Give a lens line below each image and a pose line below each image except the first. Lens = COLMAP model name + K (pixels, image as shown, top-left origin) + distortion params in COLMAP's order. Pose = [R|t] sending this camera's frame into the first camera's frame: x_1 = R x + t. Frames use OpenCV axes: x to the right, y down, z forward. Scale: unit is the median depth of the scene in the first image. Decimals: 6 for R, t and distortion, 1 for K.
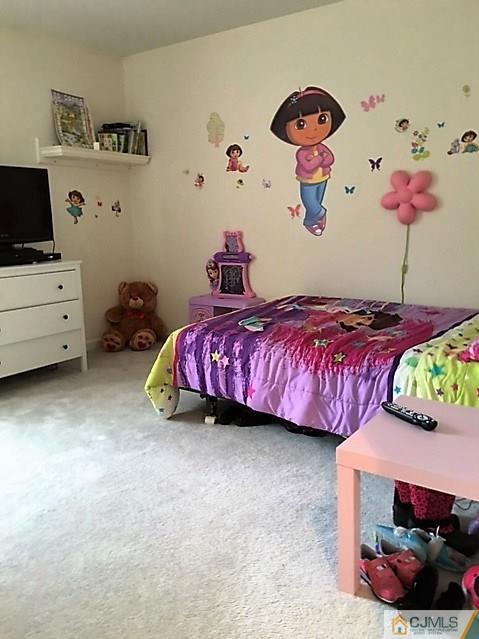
lens RADIAL K [[543.2, 0, 239.5], [0, 543.2, 319.5], [0, 0, 1]] dist [0.082333, -0.107236]
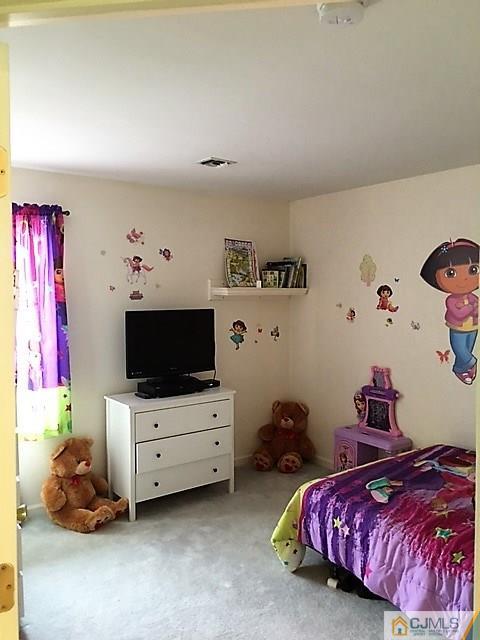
lens RADIAL K [[544.1, 0, 240.0], [0, 544.1, 320.0], [0, 0, 1]] dist [0.082333, -0.107236]
pose [[0.945482, 0.031407, -0.324156, 0.074246], [-0.072650, 0.990598, -0.115924, -0.123730], [0.317467, 0.133154, 0.938874, -0.054234]]
